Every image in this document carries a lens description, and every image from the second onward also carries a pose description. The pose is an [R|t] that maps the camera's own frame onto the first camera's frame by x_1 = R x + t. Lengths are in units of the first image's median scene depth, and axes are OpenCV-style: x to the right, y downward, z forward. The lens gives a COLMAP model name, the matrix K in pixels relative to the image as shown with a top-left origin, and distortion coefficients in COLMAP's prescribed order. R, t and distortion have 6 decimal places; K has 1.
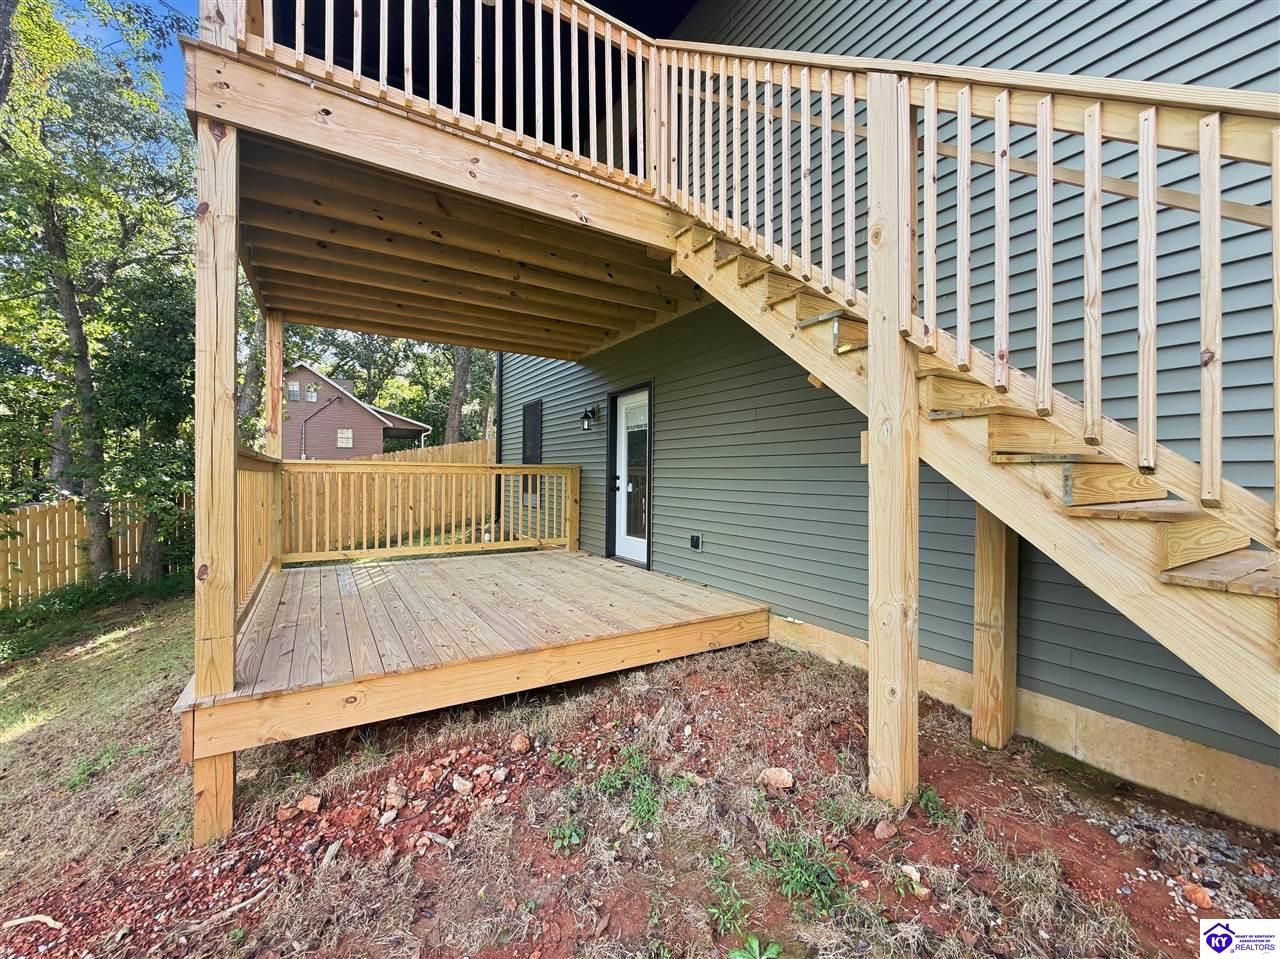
lens RADIAL K [[517.0, 0, 640.5], [0, 517.0, 477.2], [0, 0, 1]] dist [-0.000256, 0.000221]
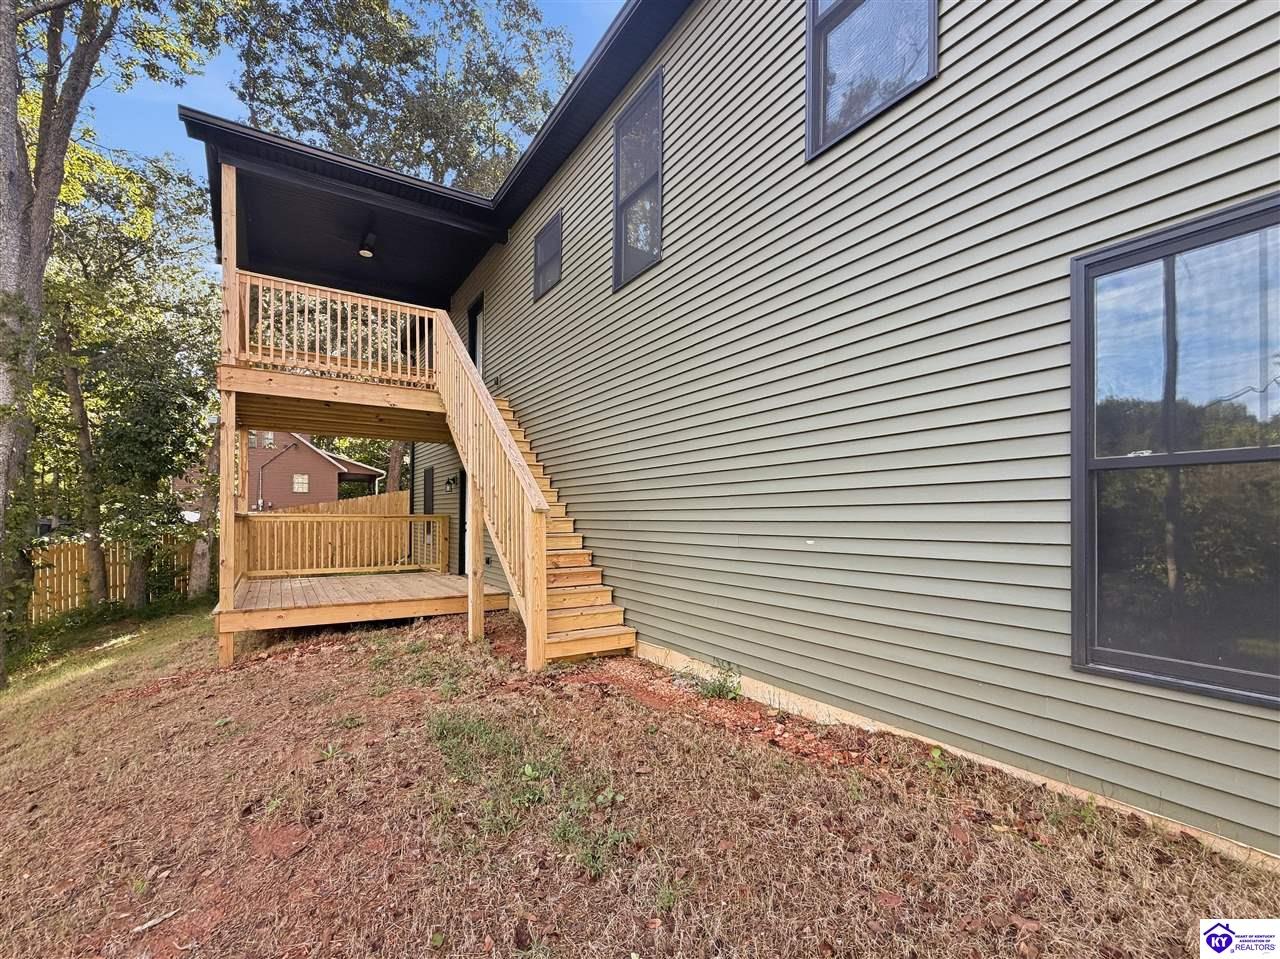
lens RADIAL K [[517.0, 0, 601.9], [0, 517.0, 516.6], [0, 0, 1]] dist [-0.000256, 0.000221]
pose [[0.999972, -0.003677, 0.006550, 0.243183], [0.003724, 0.999968, -0.007136, -0.004705], [-0.006523, 0.007160, 0.999953, -0.375126]]
